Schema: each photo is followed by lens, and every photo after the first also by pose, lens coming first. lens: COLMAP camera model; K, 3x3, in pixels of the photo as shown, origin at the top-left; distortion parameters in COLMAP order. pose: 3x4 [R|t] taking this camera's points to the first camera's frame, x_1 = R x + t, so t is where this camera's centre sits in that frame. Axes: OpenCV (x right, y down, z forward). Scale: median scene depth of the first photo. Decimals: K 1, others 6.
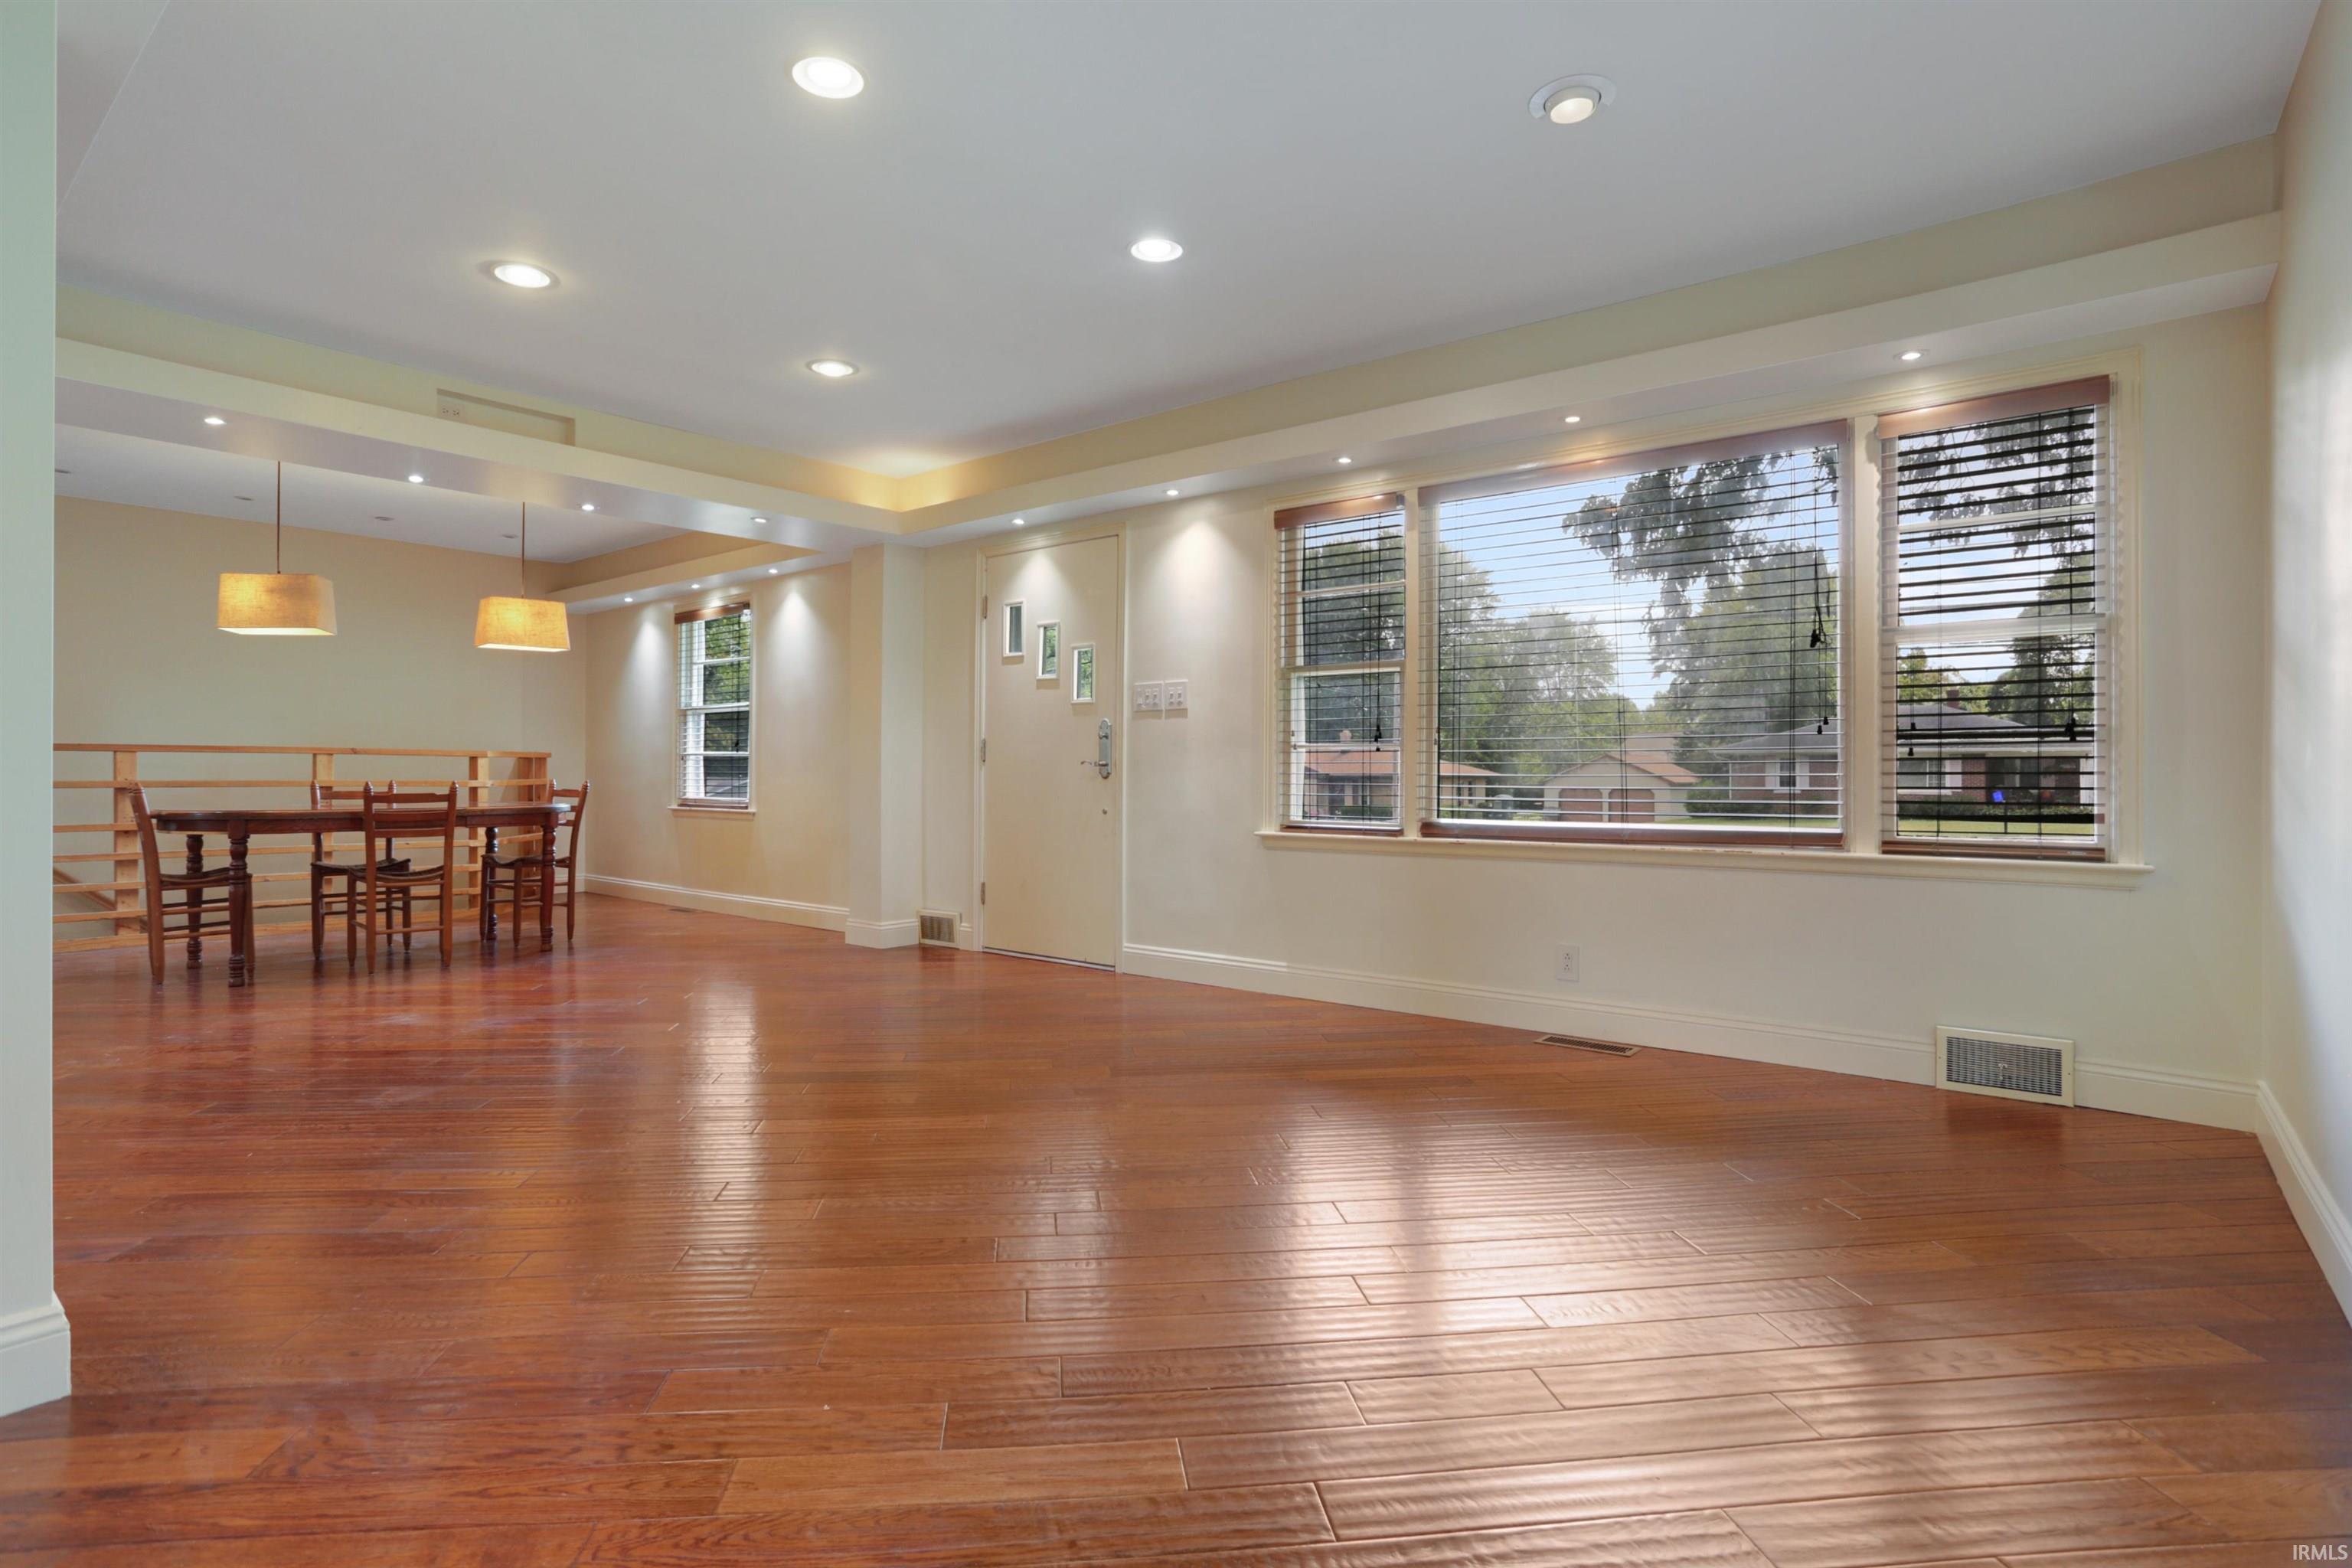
lens RADIAL K [[1171.9, 0, 1187.9], [0, 1171.9, 774.2], [0, 0, 1]] dist [-0.003088, -0.000077]
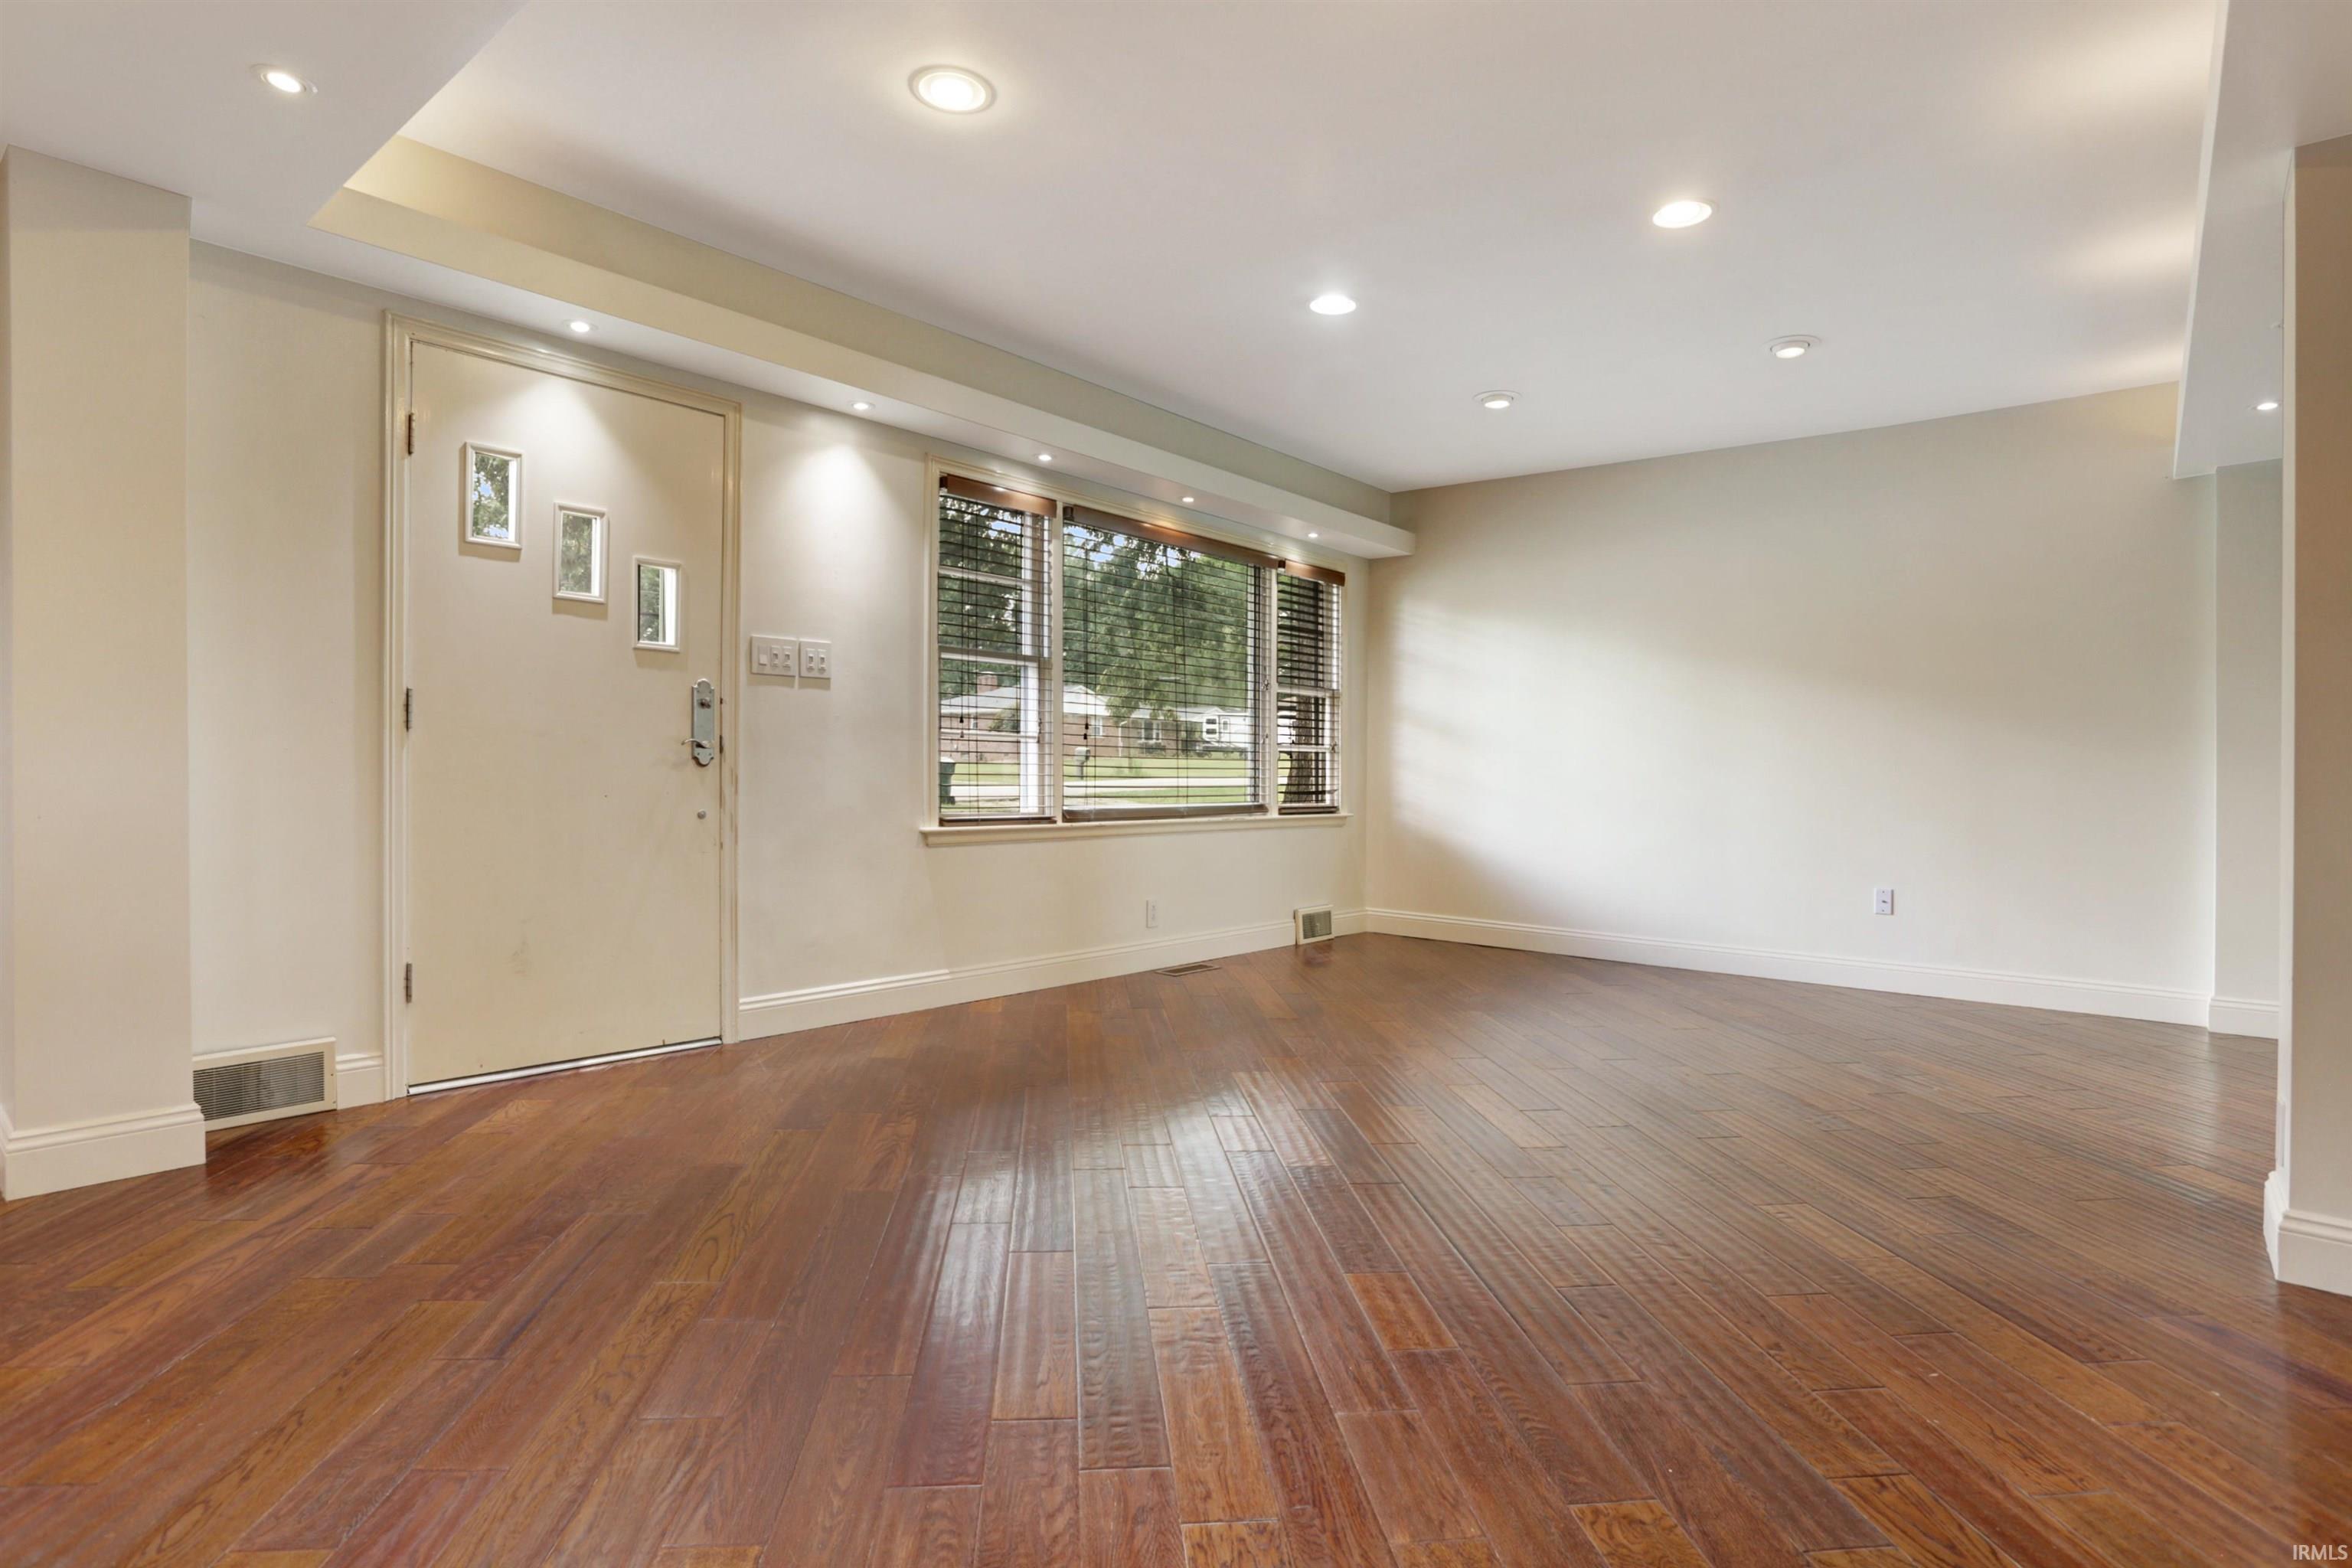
lens RADIAL K [[1171.9, 0, 1187.9], [0, 1171.9, 774.2], [0, 0, 1]] dist [-0.003088, -0.000077]
pose [[0.040937, 0.008287, 0.999127, -1.073430], [-0.000706, 0.999966, -0.008265, 0.020604], [-0.999161, -0.000367, 0.040941, 1.007417]]
